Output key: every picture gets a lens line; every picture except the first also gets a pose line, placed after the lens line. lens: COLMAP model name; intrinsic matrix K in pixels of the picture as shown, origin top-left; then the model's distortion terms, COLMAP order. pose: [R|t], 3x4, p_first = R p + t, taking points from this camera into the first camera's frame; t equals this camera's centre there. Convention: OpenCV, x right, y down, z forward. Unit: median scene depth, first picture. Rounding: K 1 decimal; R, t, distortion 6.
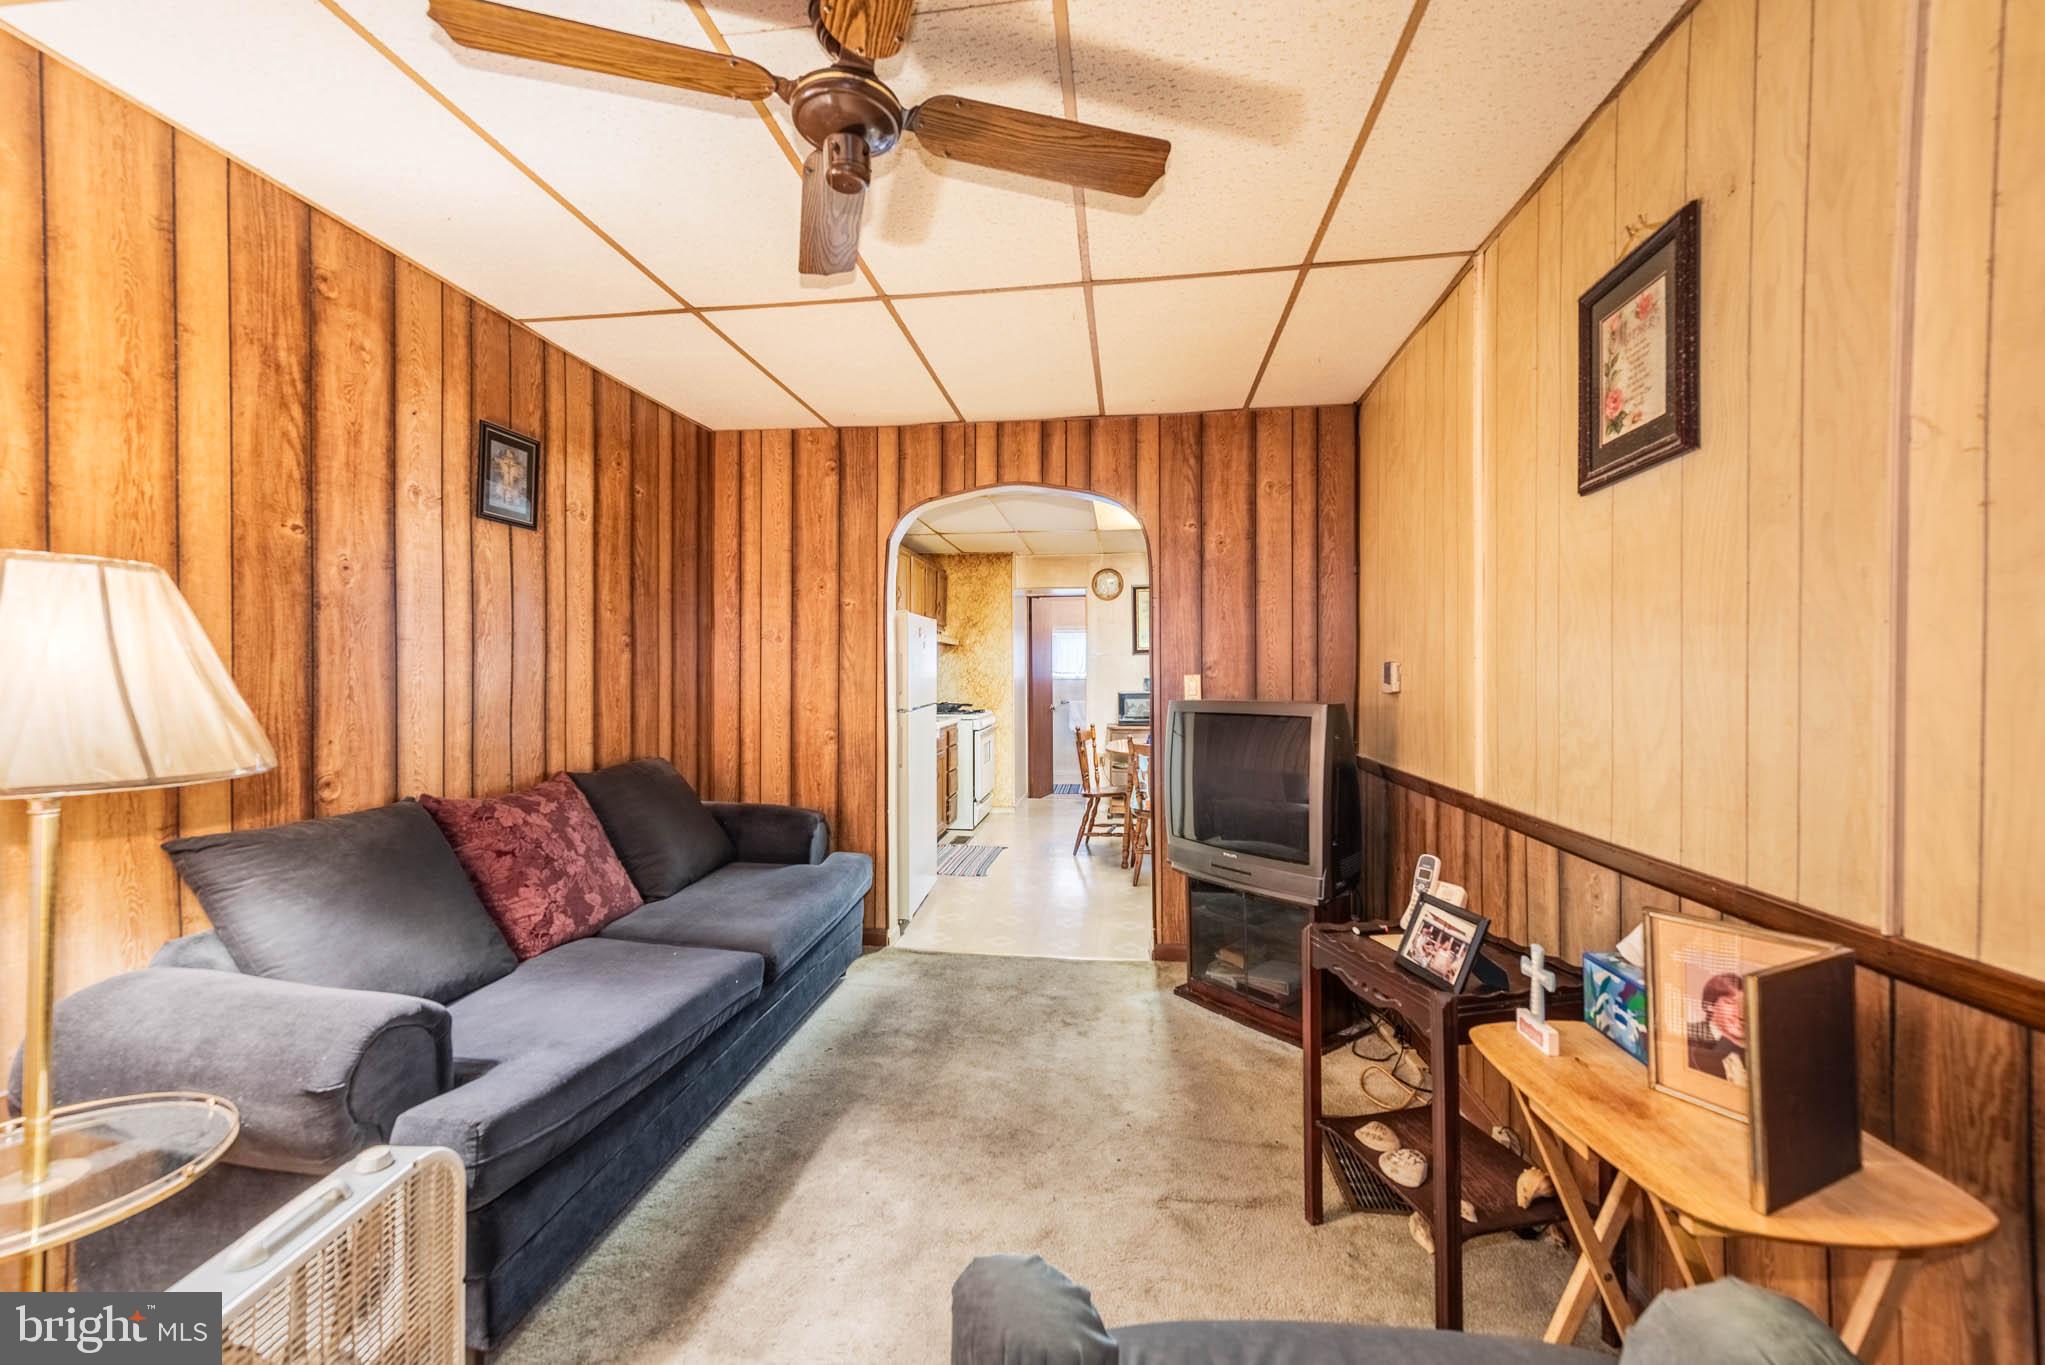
lens RADIAL K [[836.6, 0, 1069.3], [0, 836.6, 664.5], [0, 0, 1]] dist [0.014518, -0.001205]
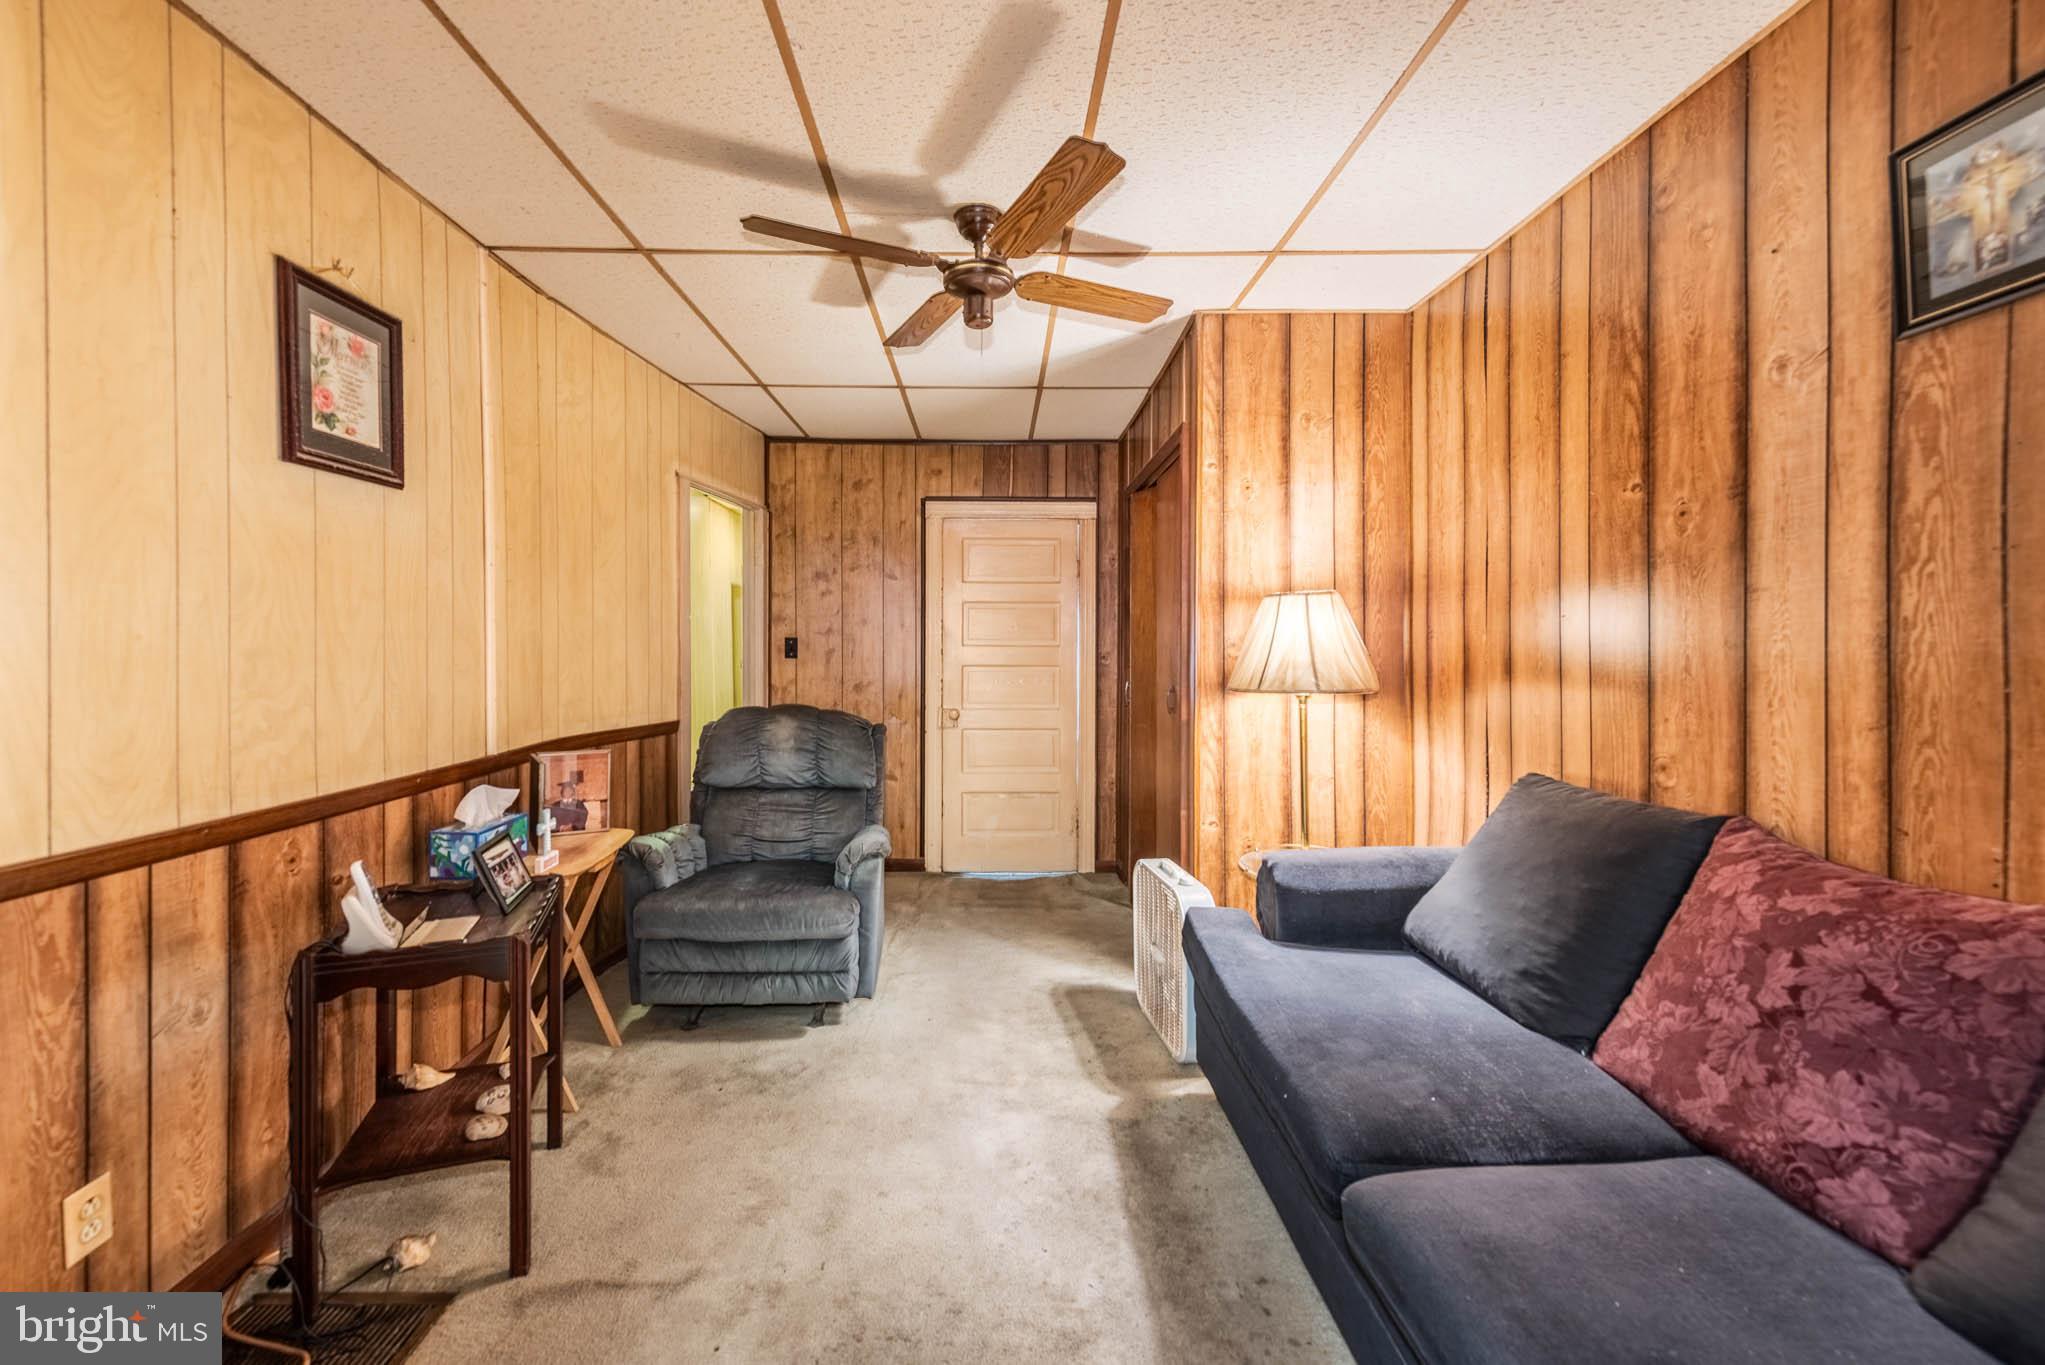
lens RADIAL K [[836.6, 0, 1009.3], [0, 836.6, 660.7], [0, 0, 1]] dist [0.014518, -0.001205]
pose [[-0.995946, 0.001798, -0.089933, -0.122586], [0.001539, 0.999994, 0.002952, 0.026848], [0.089938, 0.002801, -0.995943, 1.766992]]
